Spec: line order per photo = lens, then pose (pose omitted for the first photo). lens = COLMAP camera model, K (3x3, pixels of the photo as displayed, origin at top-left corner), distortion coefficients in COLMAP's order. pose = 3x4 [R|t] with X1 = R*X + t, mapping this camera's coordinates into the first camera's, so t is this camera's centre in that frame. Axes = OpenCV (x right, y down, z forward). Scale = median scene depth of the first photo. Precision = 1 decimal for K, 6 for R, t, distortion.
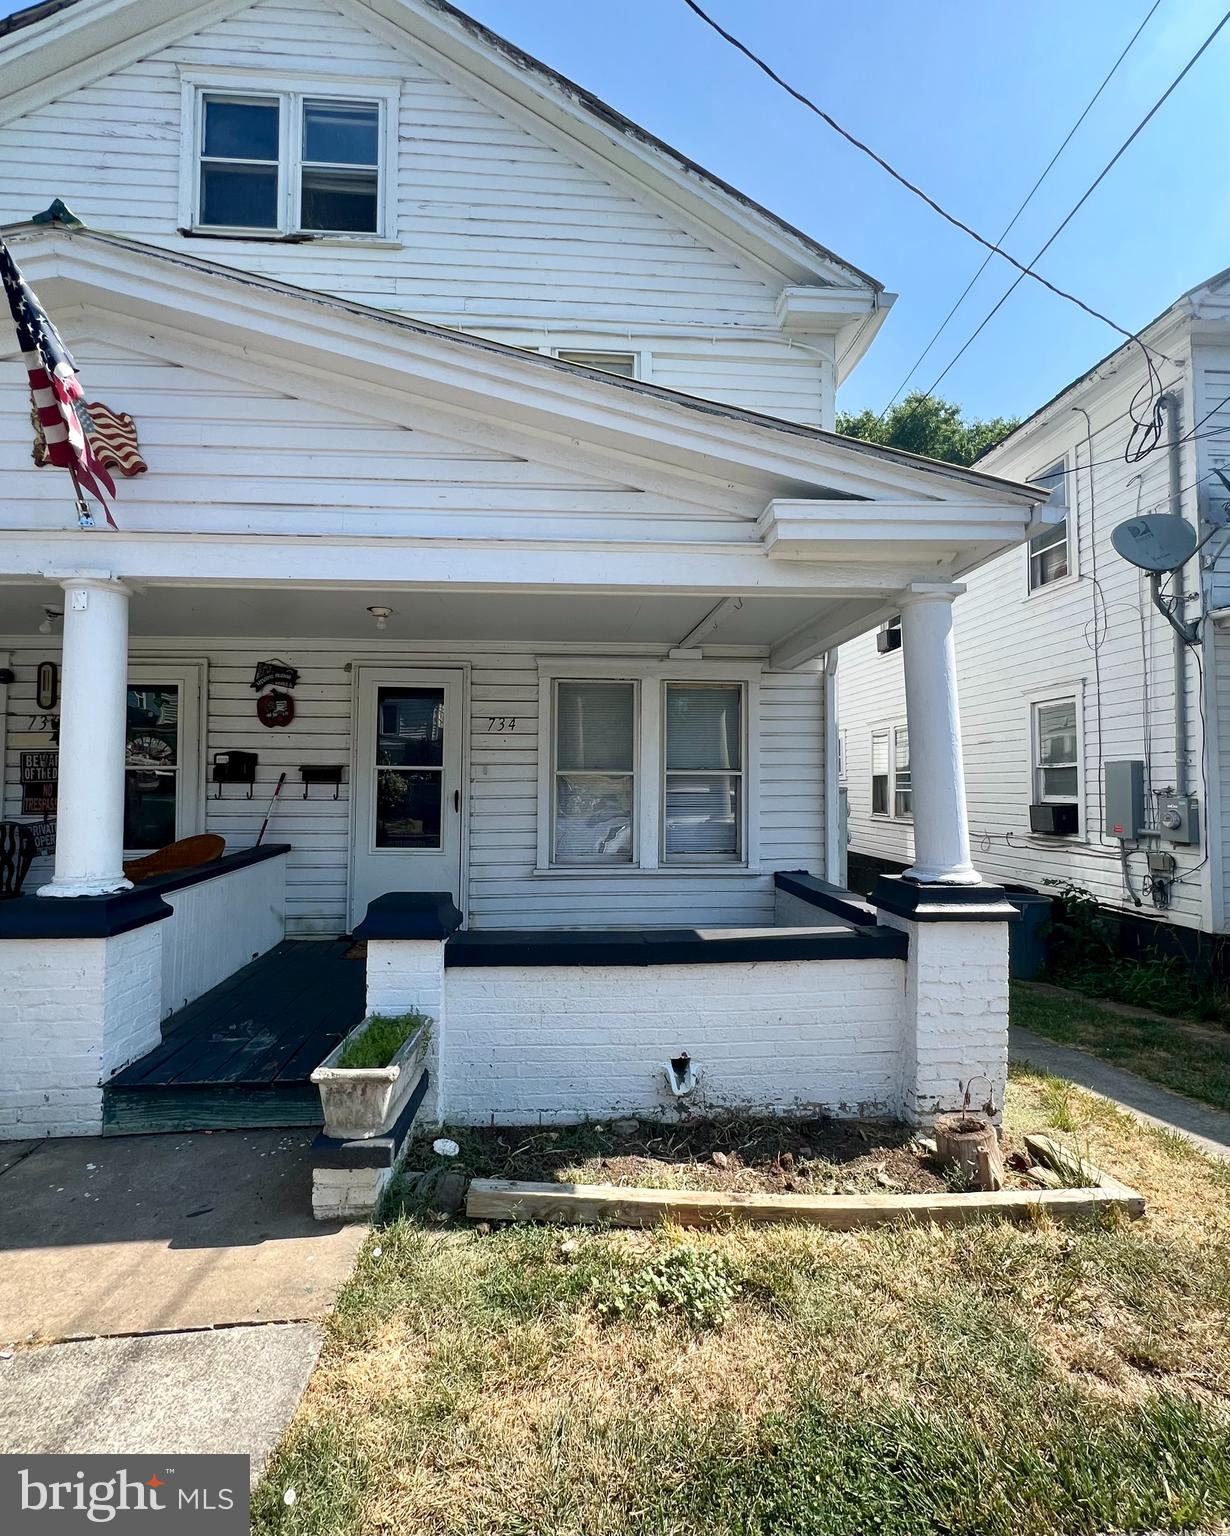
lens RADIAL K [[685.4, 0, 598.6], [0, 685.4, 771.6], [0, 0, 1]] dist [-0.003004, -0.001132]
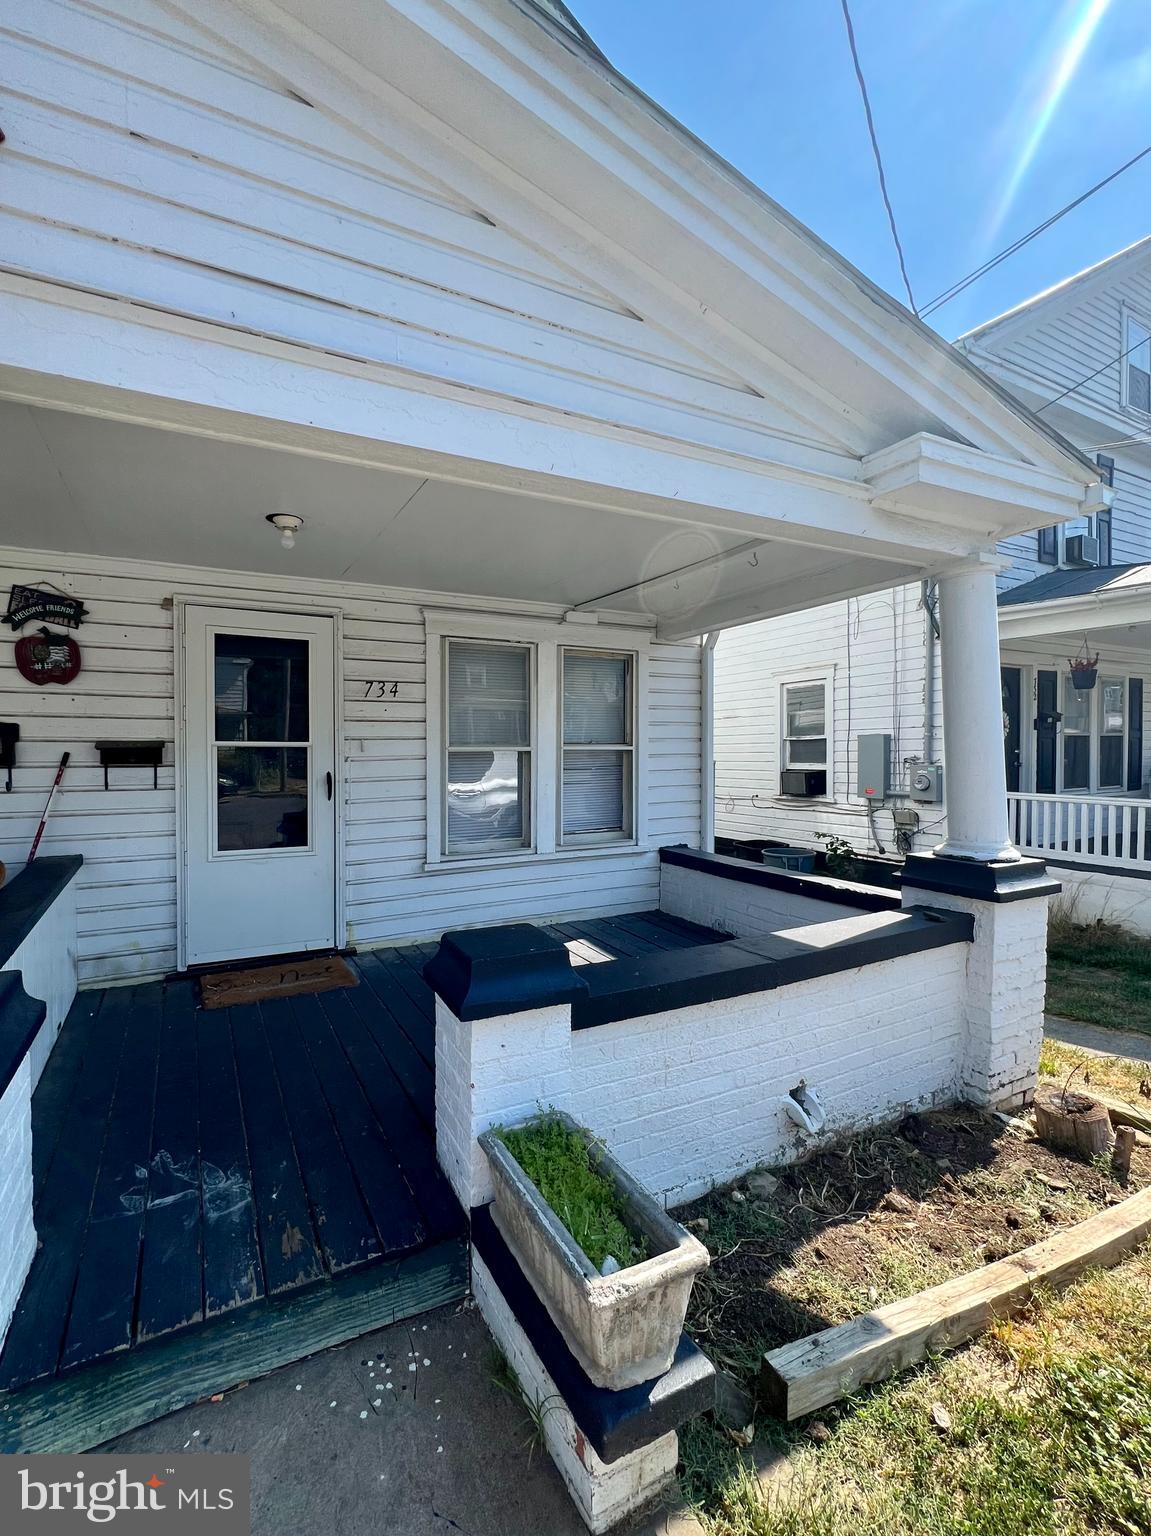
lens RADIAL K [[645.2, 0, 540.1], [0, 645.2, 775.7], [0, 0, 1]] dist [-0.002290, 0.000844]
pose [[0.924652, -0.023864, 0.380065, -0.265779], [0.003587, 0.998536, 0.053971, -0.007932], [-0.380796, -0.048541, 0.923384, 0.222358]]
